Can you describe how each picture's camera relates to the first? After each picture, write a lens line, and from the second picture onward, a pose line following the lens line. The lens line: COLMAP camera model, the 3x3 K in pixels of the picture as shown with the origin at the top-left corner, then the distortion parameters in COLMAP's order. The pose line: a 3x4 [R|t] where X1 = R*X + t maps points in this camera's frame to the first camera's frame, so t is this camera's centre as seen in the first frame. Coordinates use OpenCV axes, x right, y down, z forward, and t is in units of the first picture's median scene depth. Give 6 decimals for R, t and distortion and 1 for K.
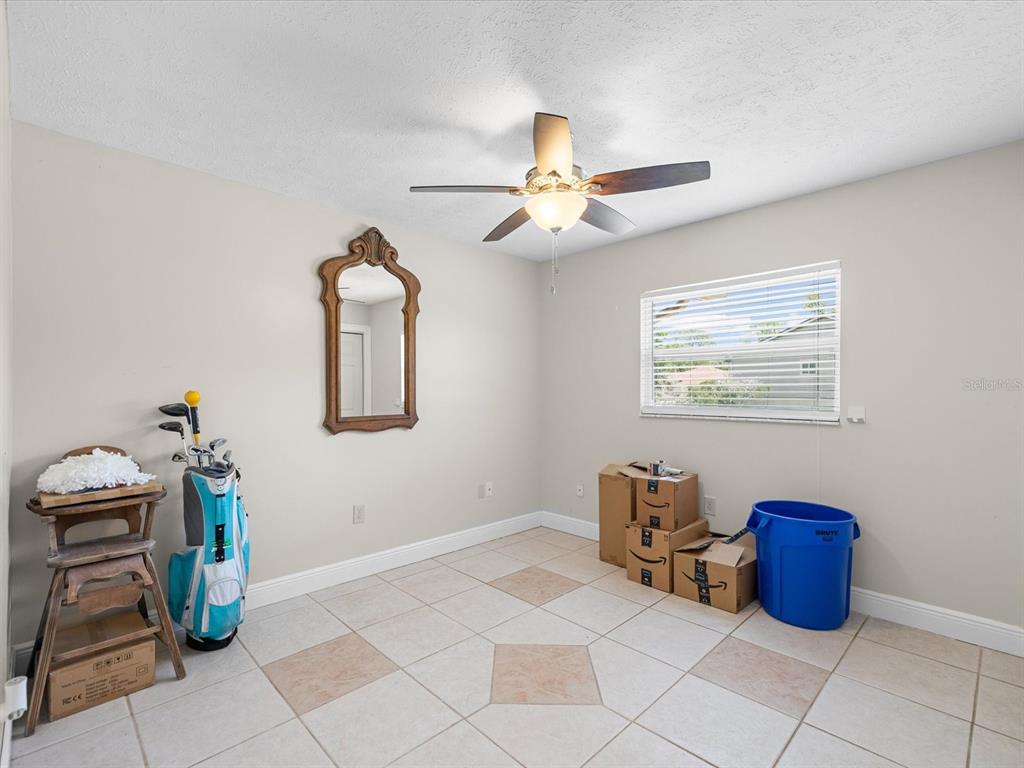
lens RADIAL K [[486.3, 0, 511.4], [0, 486.3, 388.6], [0, 0, 1]] dist [0.002995, 0.000512]
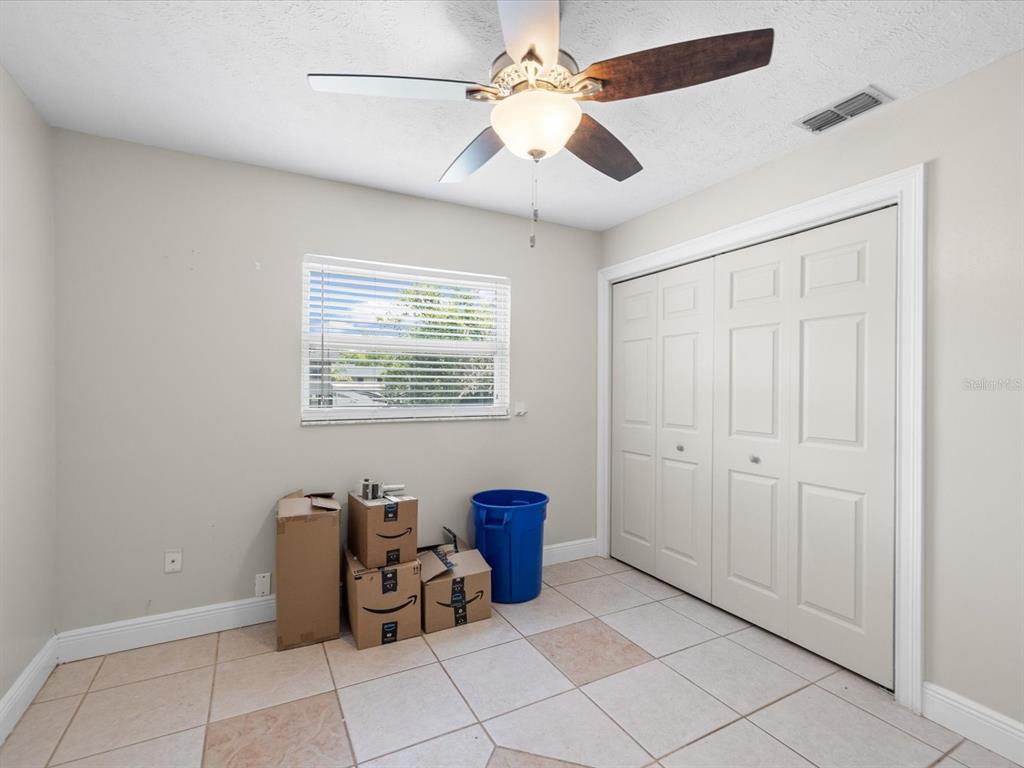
lens RADIAL K [[486.3, 0, 511.4], [0, 486.3, 388.6], [0, 0, 1]] dist [0.002995, 0.000512]
pose [[0.276264, -0.000564, 0.961082, -0.410457], [-0.005001, 0.999985, 0.002024, 0.000128], [-0.961069, -0.005366, 0.276257, 0.607504]]
